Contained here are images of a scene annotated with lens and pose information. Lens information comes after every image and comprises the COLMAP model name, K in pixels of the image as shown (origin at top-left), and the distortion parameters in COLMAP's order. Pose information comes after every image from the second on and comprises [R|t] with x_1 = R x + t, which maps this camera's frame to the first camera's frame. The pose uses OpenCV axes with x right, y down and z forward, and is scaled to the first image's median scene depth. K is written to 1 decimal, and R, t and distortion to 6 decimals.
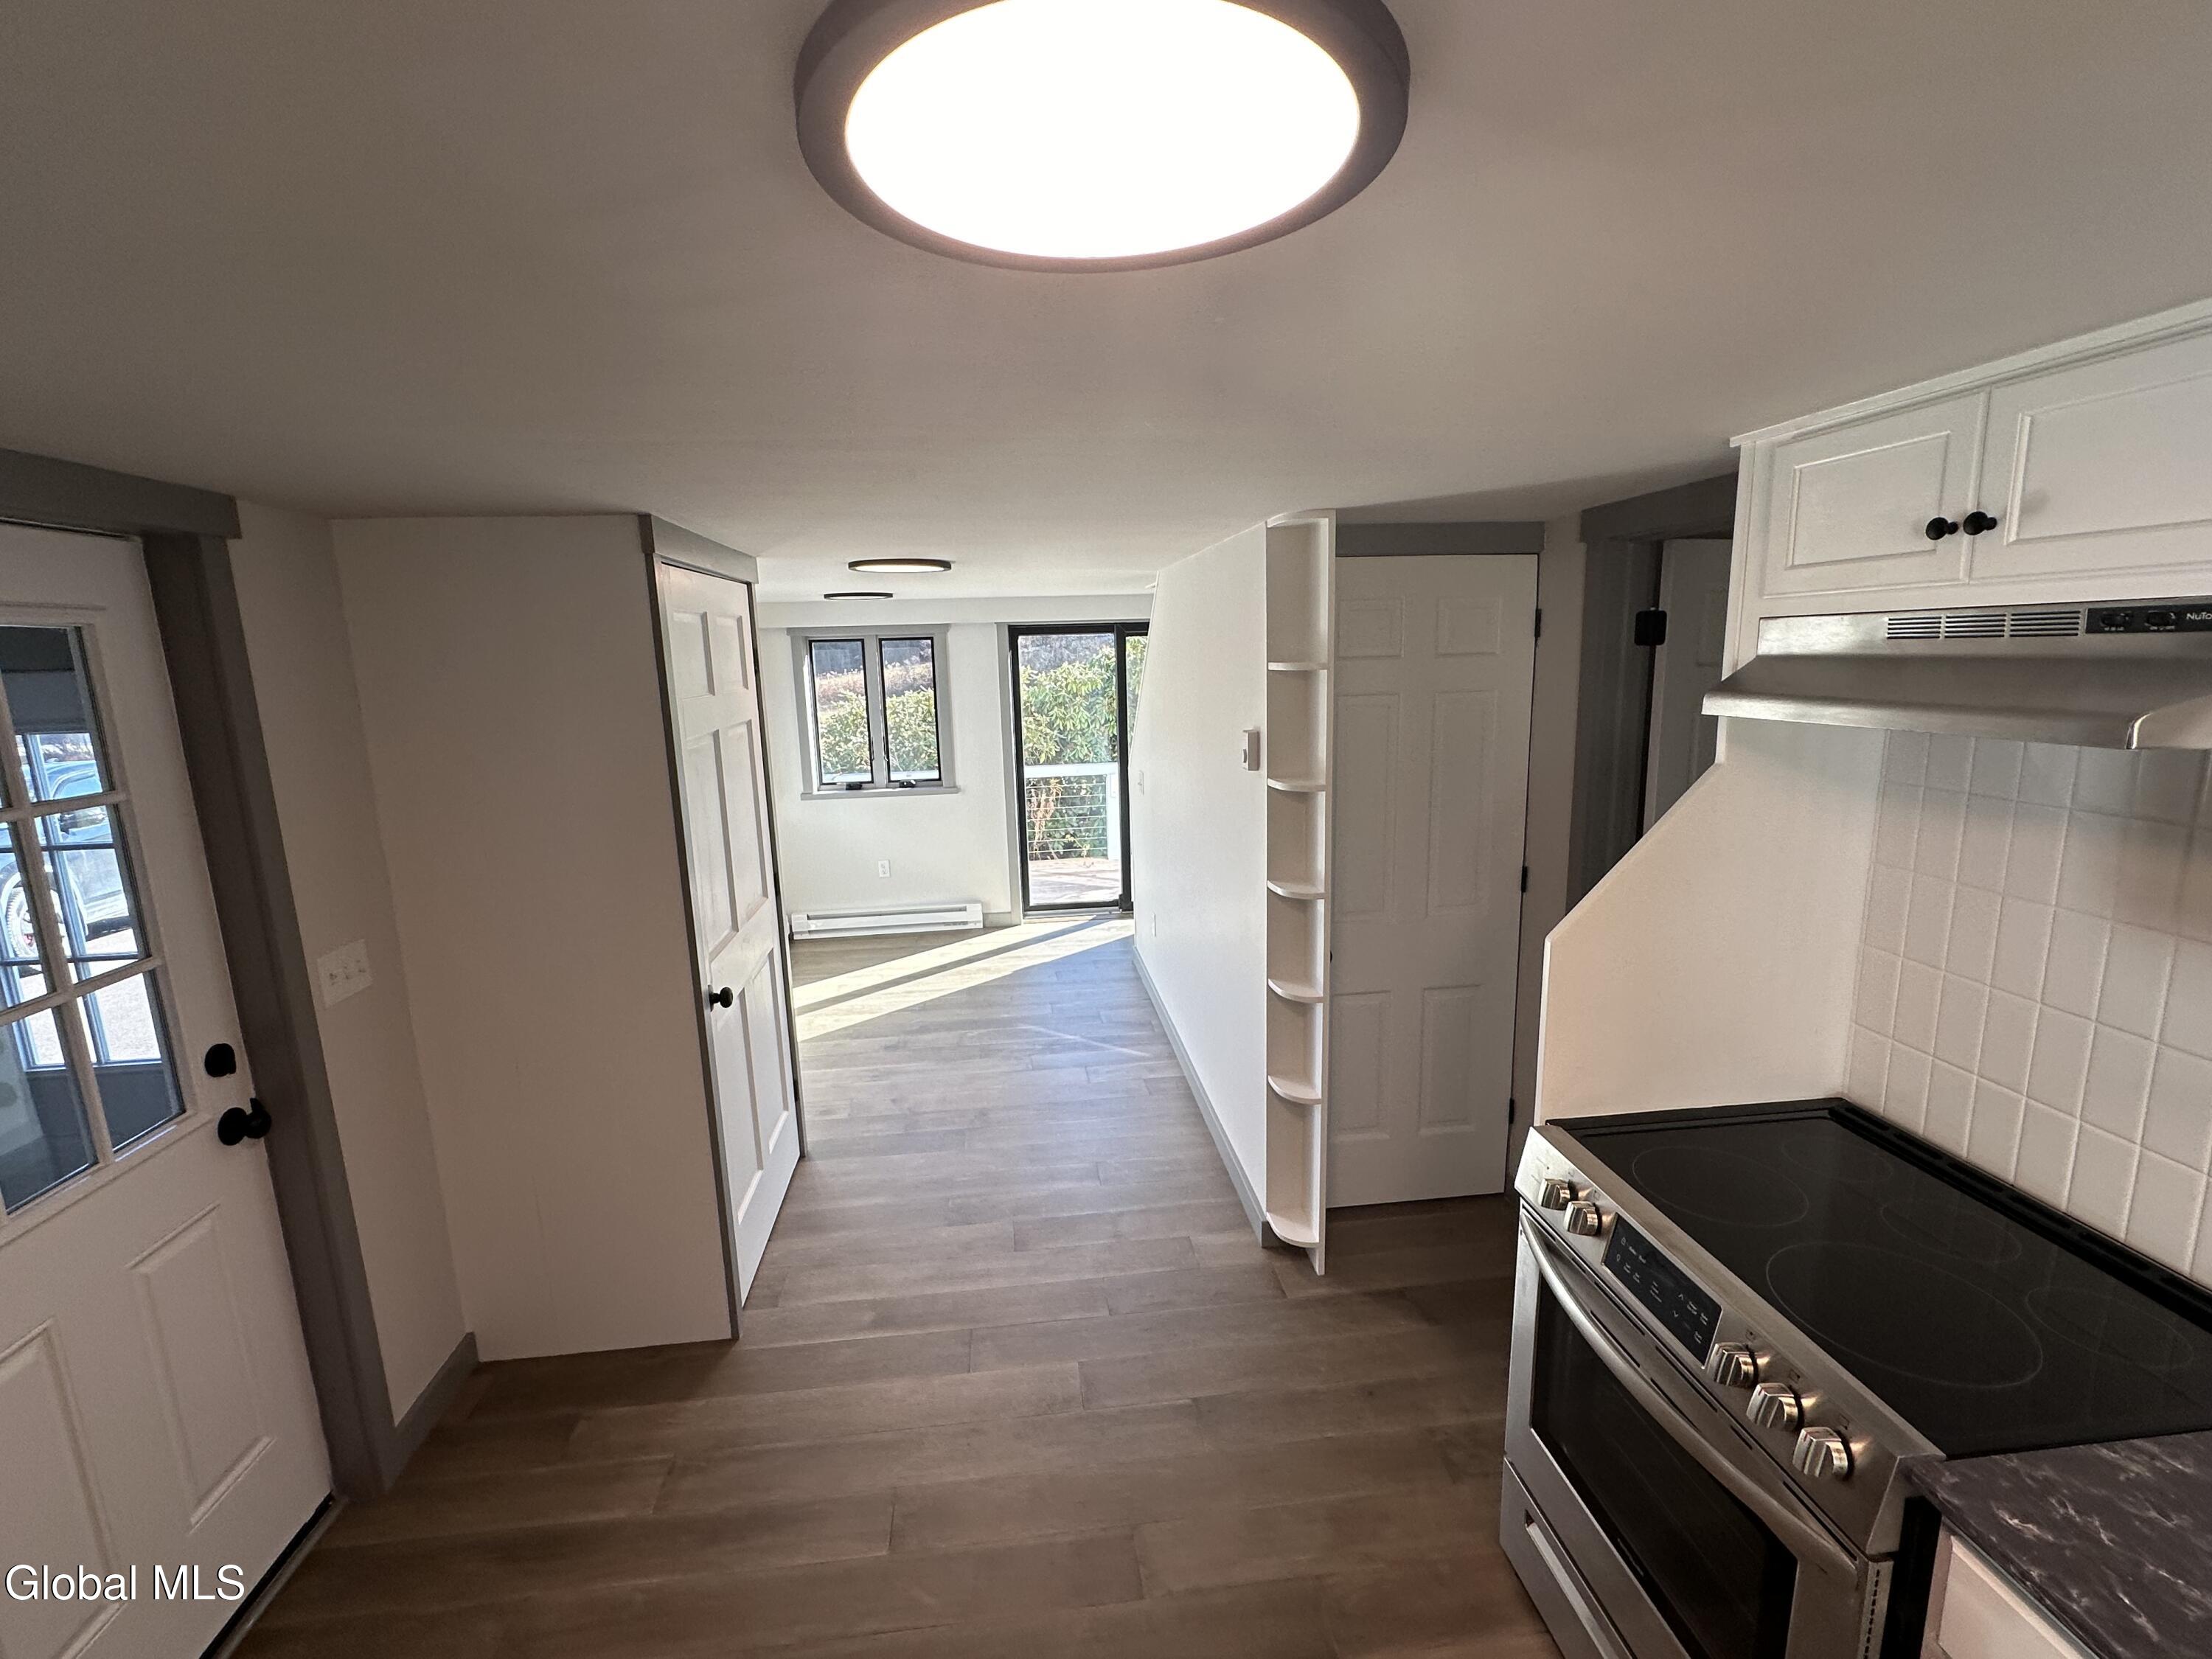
lens RADIAL K [[978.6, 0, 1101.2], [0, 978.6, 838.9], [0, 0, 1]] dist [-0.004980, 0.000547]
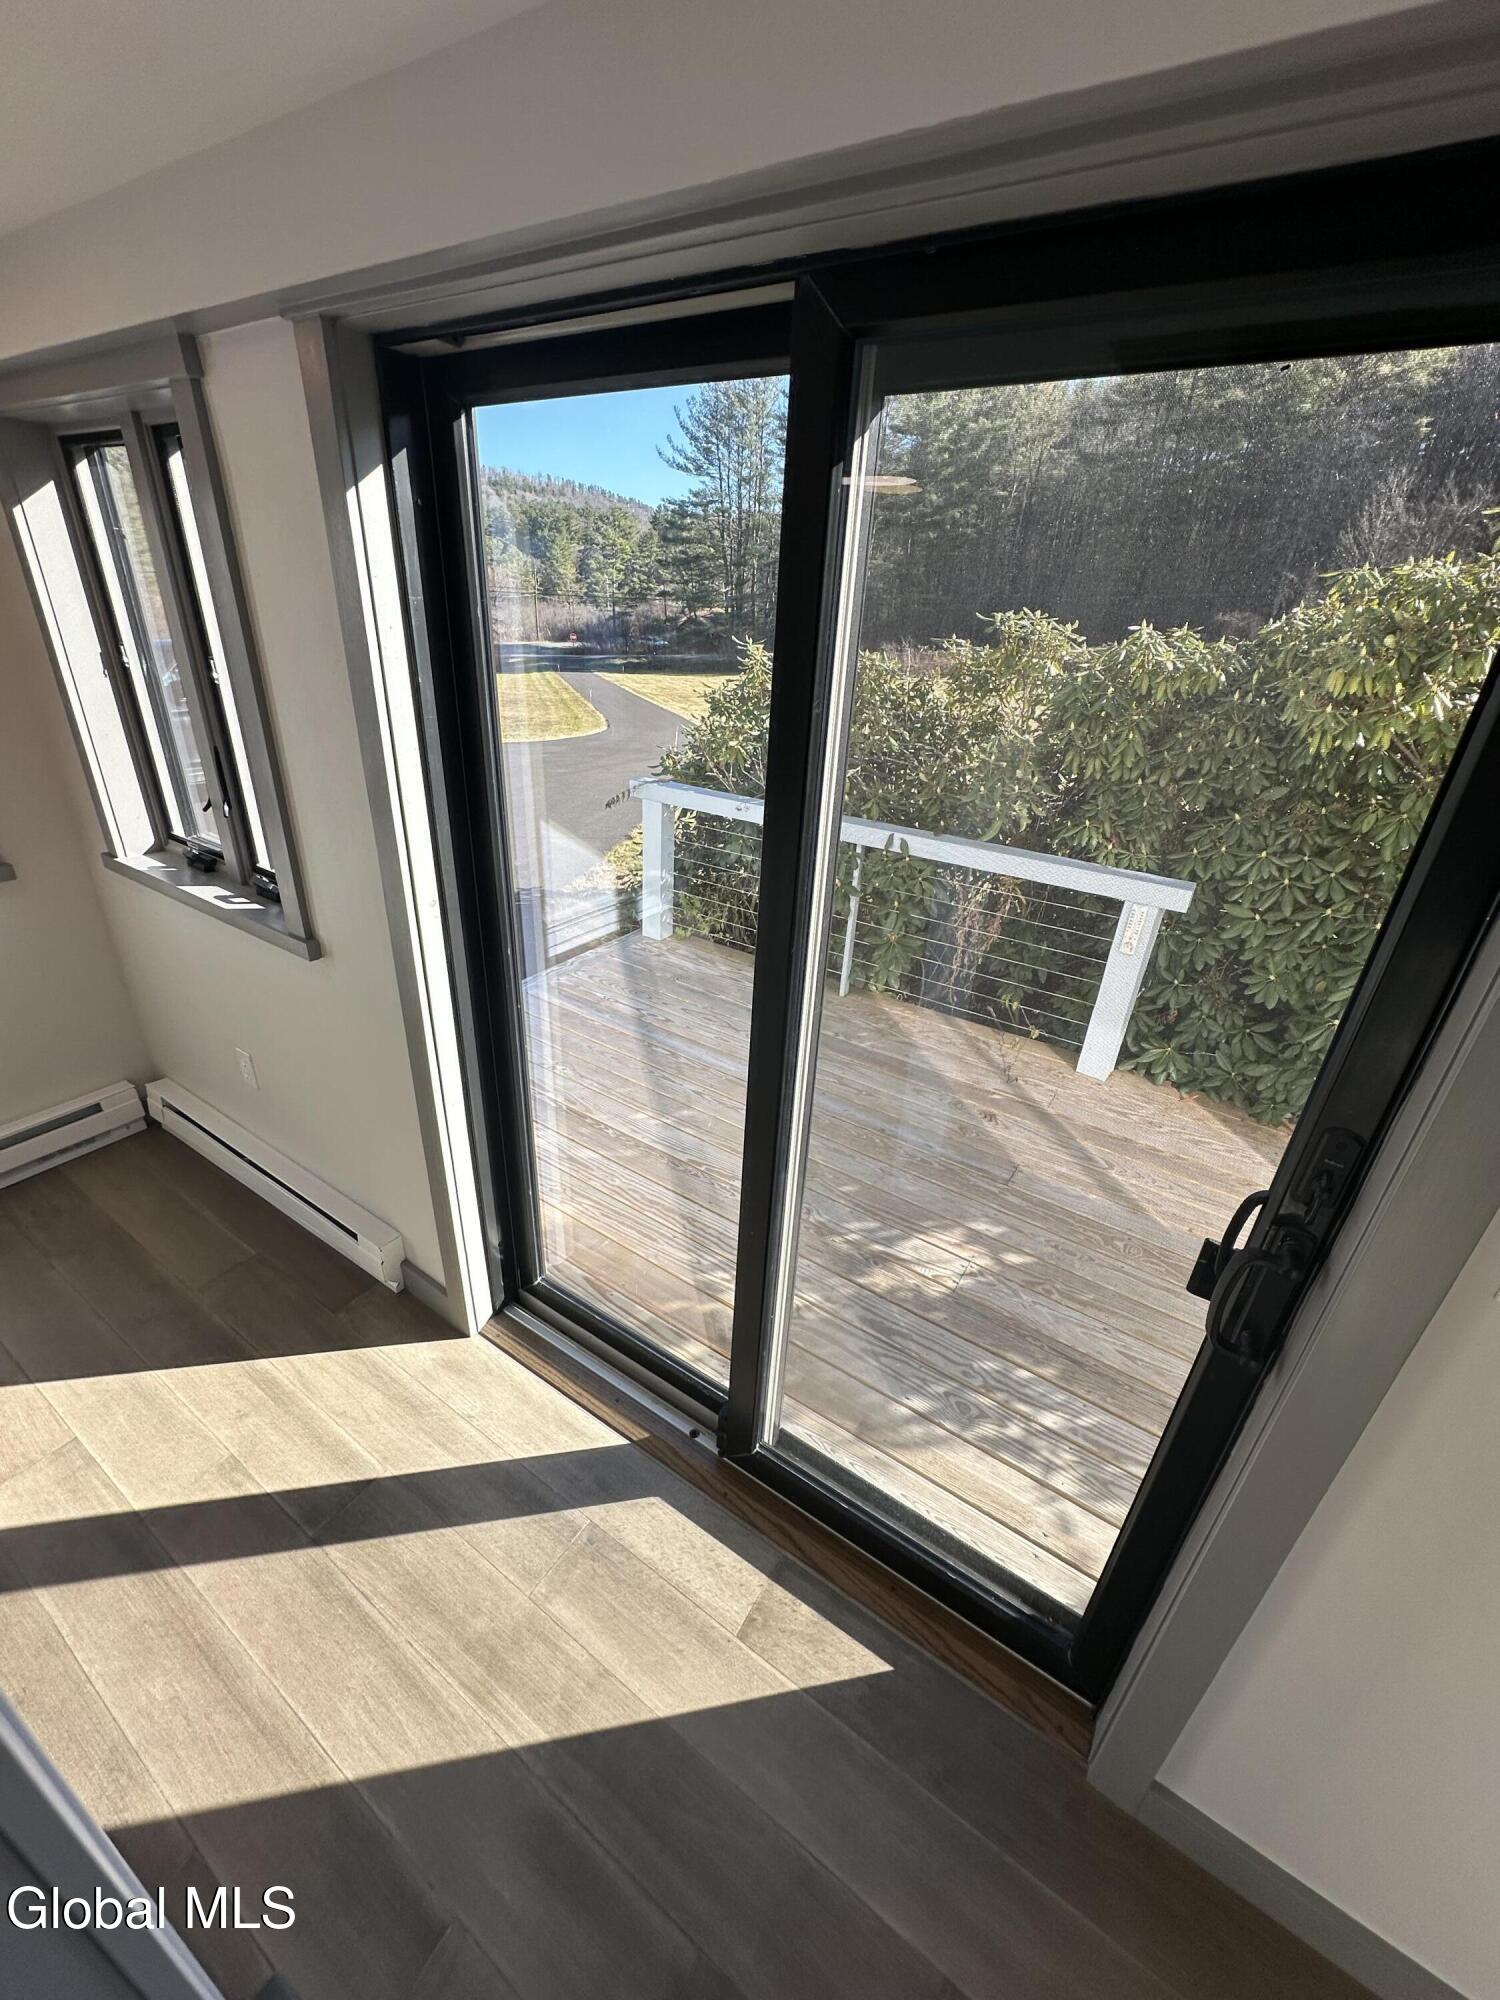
lens RADIAL K [[797.2, 0, 737.3], [0, 797.2, 1005.9], [0, 0, 1]] dist [0.001581, -0.000042]
pose [[0.764831, 0.347646, -0.542380, 0.122543], [-0.194335, 0.927185, 0.320253, -0.152508], [0.614221, -0.139536, 0.776699, 0.900873]]
